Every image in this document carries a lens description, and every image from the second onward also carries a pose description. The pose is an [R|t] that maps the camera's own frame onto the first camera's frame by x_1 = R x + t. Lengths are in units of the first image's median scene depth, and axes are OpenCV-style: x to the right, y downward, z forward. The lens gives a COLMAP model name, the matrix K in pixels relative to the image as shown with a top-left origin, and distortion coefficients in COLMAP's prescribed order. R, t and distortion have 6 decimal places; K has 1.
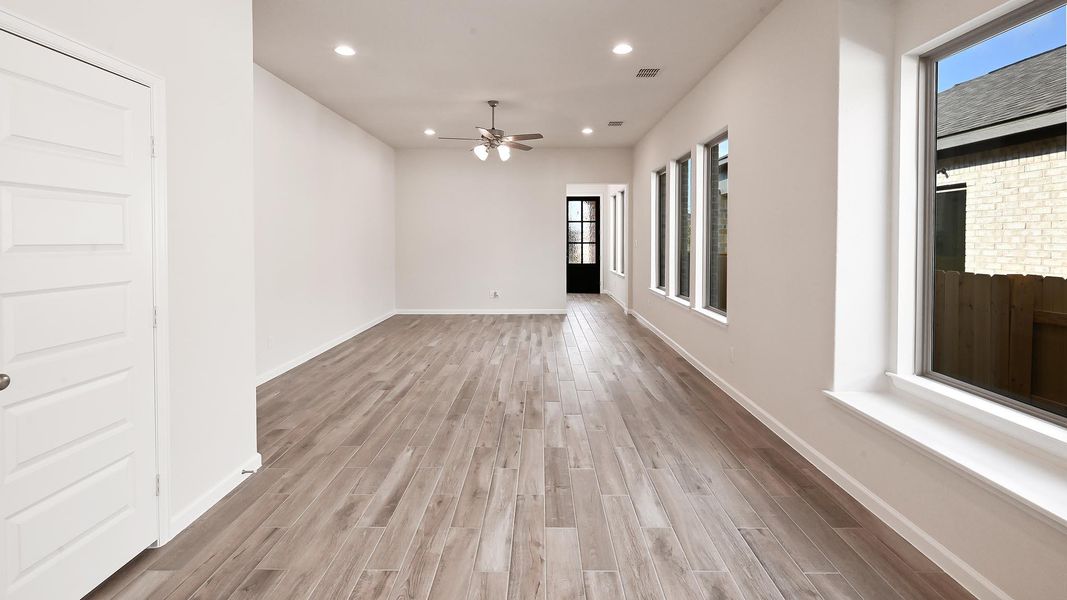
lens RADIAL K [[776.3, 0, 530.6], [0, 776.3, 300.4], [0, 0, 1]] dist [0.004572, -0.000473]
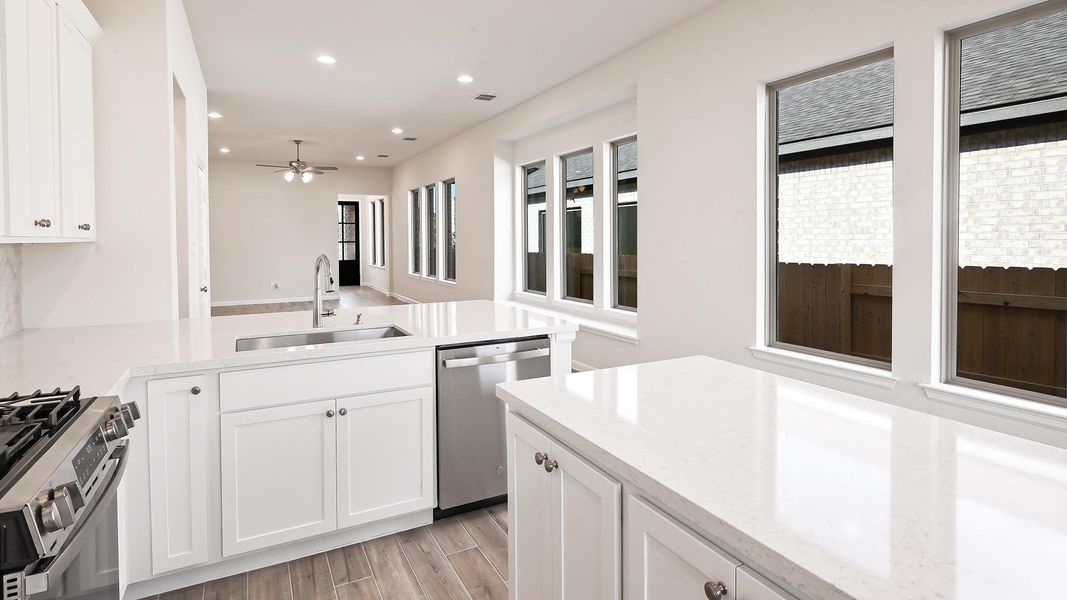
lens RADIAL K [[776.3, 0, 533.1], [0, 776.3, 296.8], [0, 0, 1]] dist [0.004572, -0.000473]
pose [[0.947950, -0.012016, 0.318193, -0.074680], [0.014043, 0.999893, -0.004078, 0.033370], [-0.318110, 0.008334, 0.948017, -0.378533]]
